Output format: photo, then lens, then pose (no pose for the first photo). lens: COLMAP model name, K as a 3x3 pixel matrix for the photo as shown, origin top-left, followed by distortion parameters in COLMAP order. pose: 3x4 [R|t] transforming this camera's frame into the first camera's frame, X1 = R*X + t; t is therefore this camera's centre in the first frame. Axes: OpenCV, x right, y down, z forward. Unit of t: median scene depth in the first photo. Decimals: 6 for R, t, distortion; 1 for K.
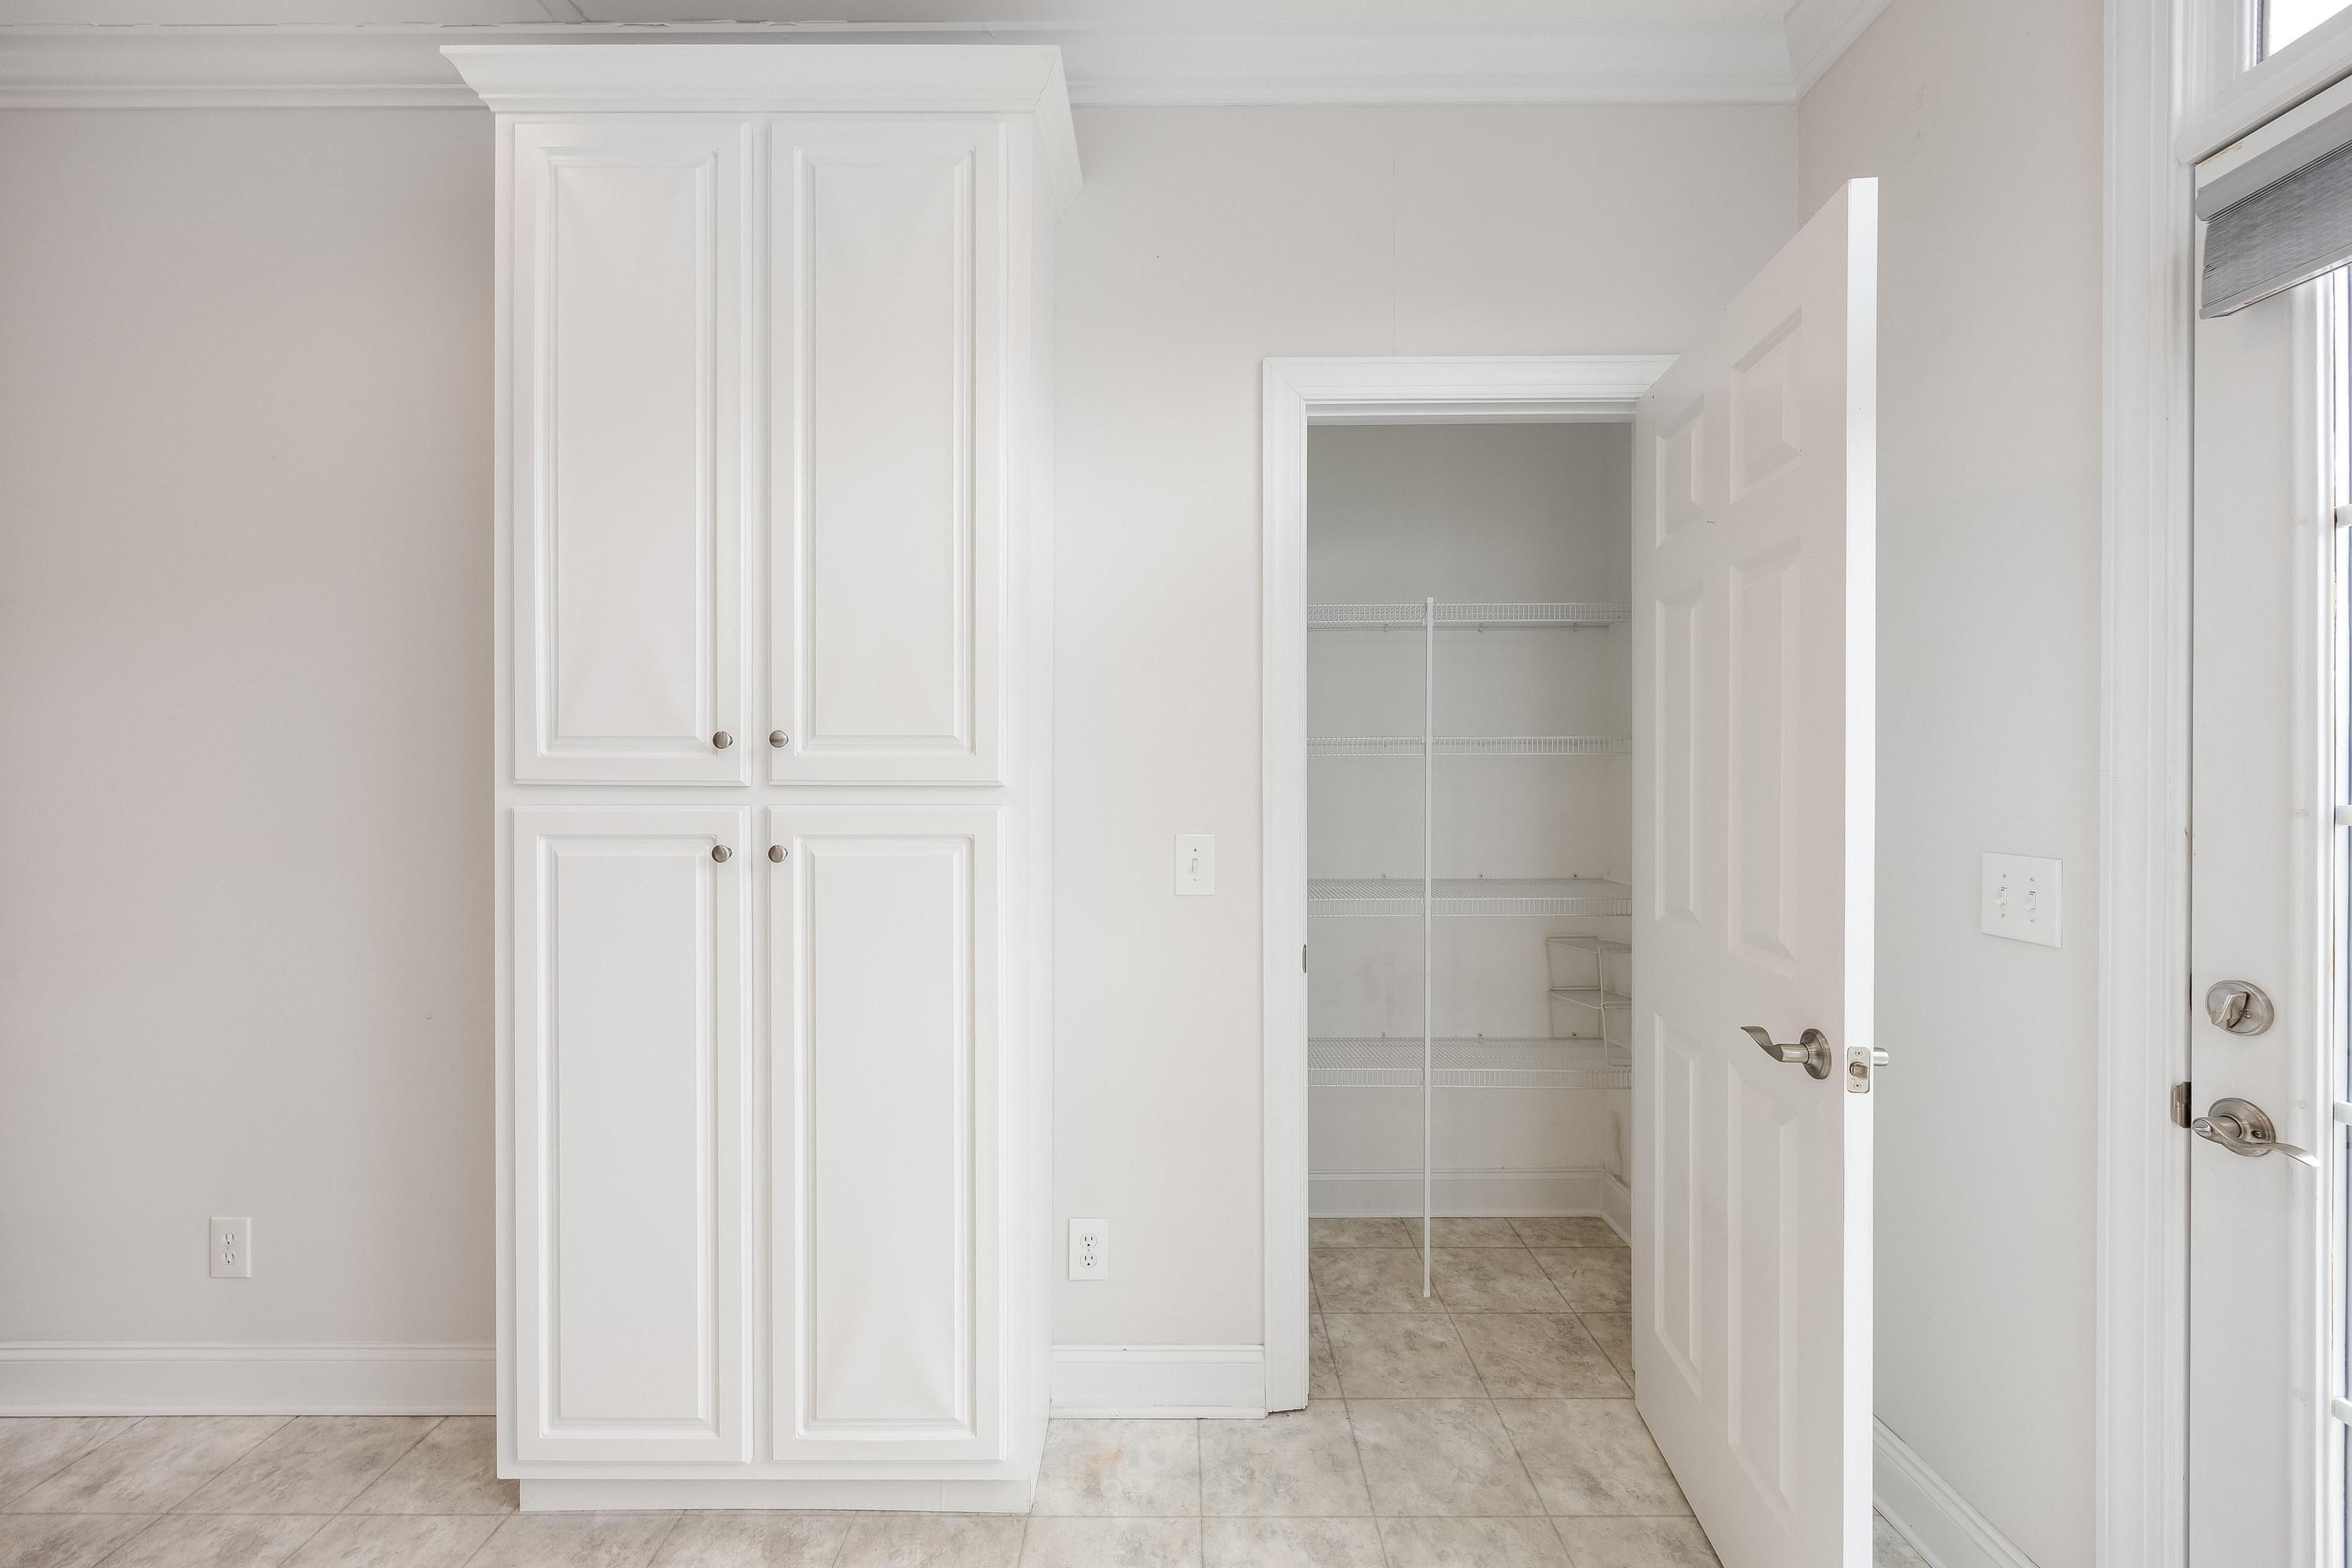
lens RADIAL K [[958.5, 0, 1172.5], [0, 958.5, 781.4], [0, 0, 1]] dist [0.001864, 0.000496]
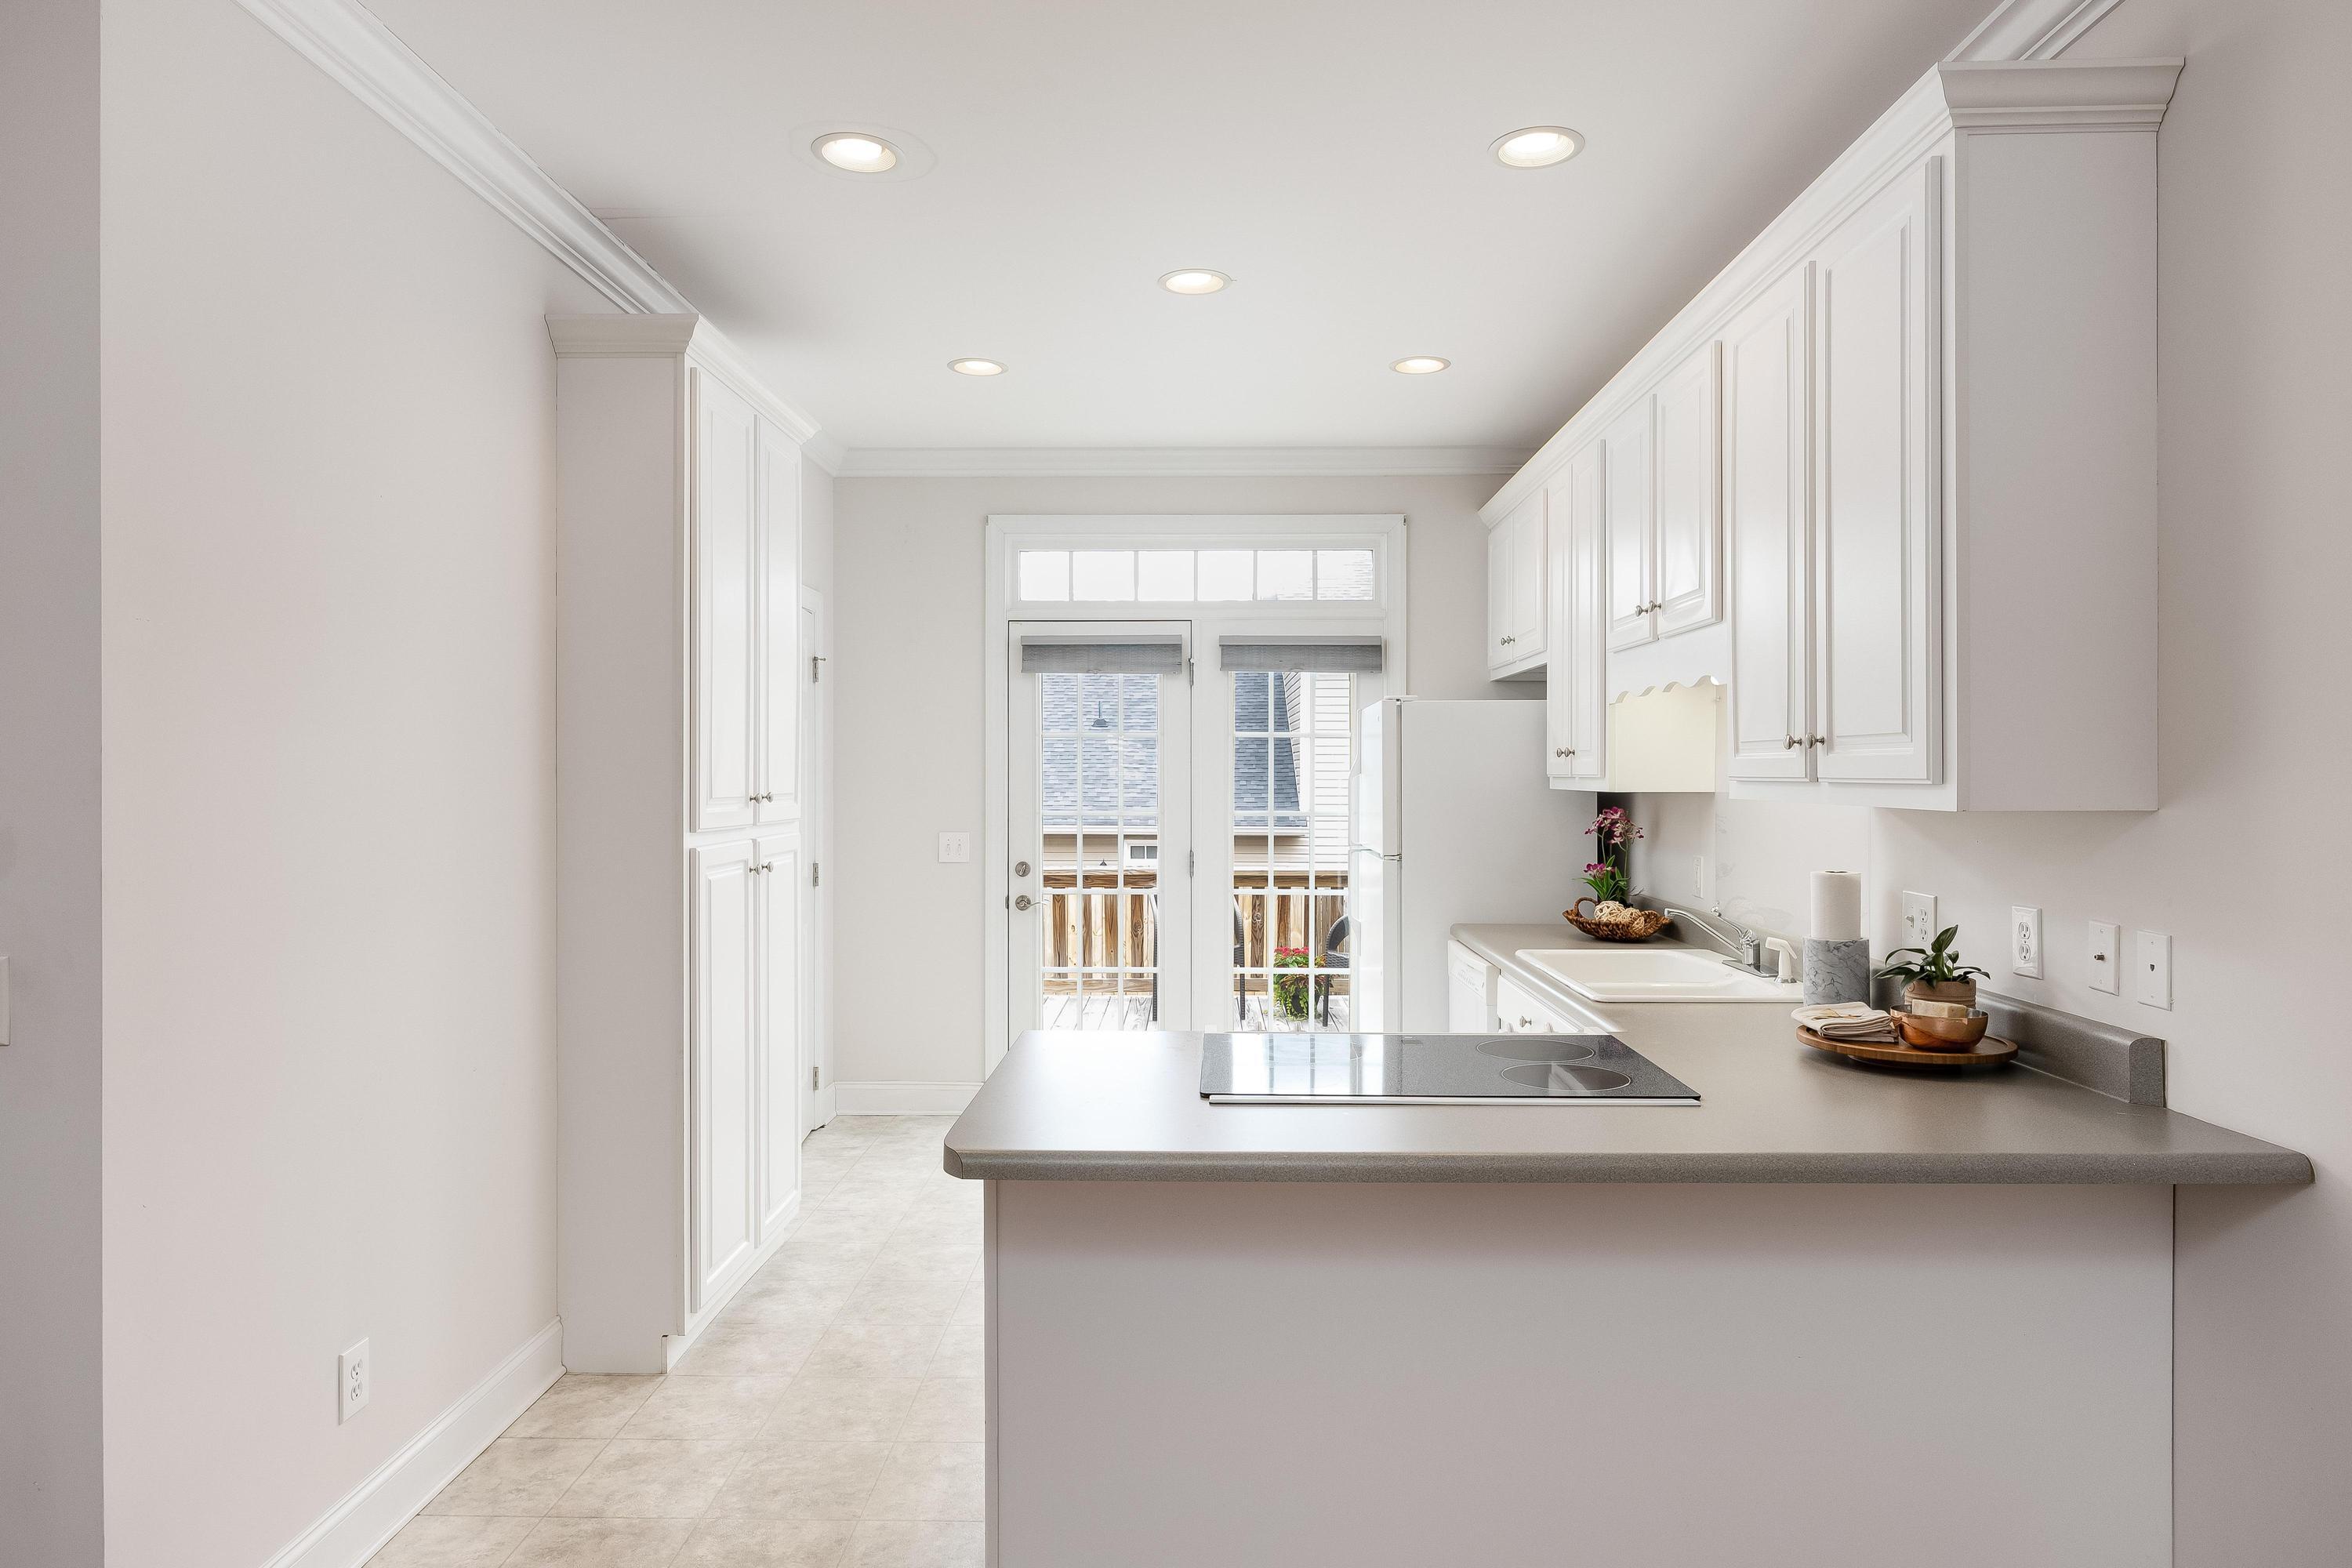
lens RADIAL K [[1373.1, 0, 1173.2], [0, 1373.1, 782.2], [0, 0, 1]] dist [0.002011, 0.002268]
pose [[0.011458, -0.002239, 0.999932, -2.662789], [0.023951, 0.999711, 0.001964, -0.054084], [-0.999647, 0.023927, 0.011508, 0.260142]]
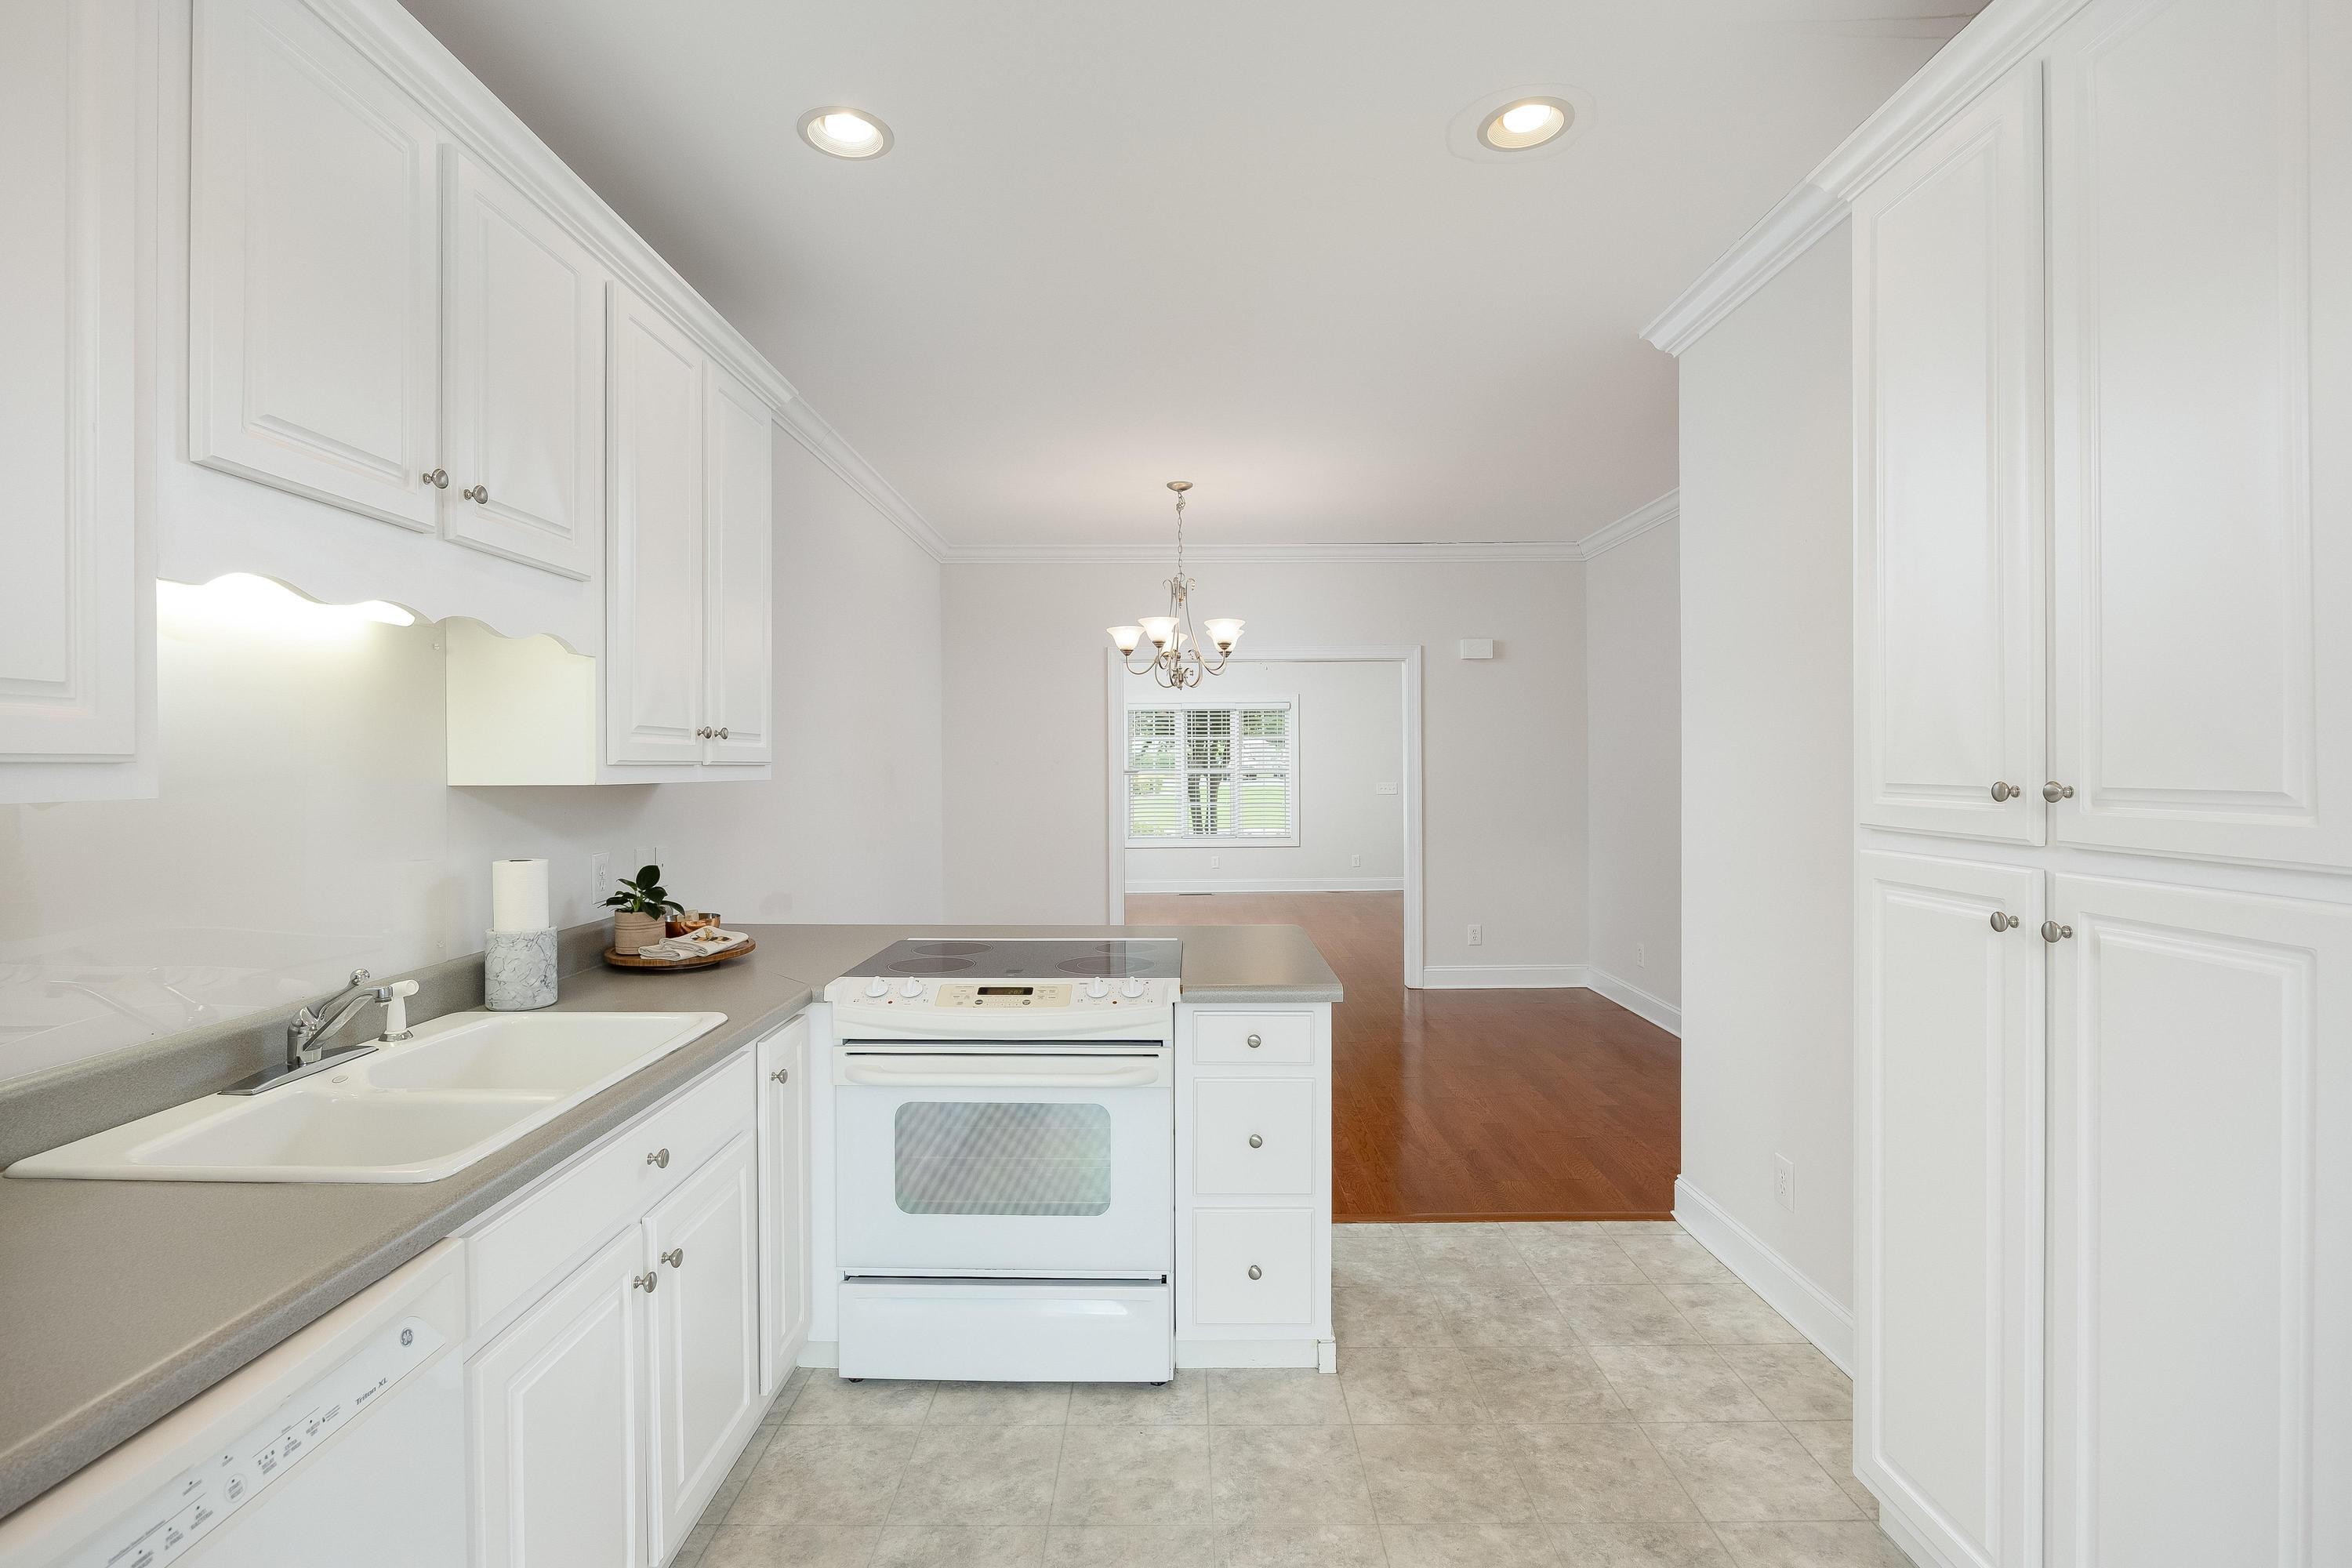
lens RADIAL K [[1132.8, 0, 1183.2], [0, 1132.8, 786.0], [0, 0, 1]] dist [-0.000290, -0.002254]
pose [[0.007618, 0.026251, -0.999626, 0.540835], [-0.020316, 0.999453, 0.026091, -0.056818], [0.999765, 0.020109, 0.008147, 0.232769]]
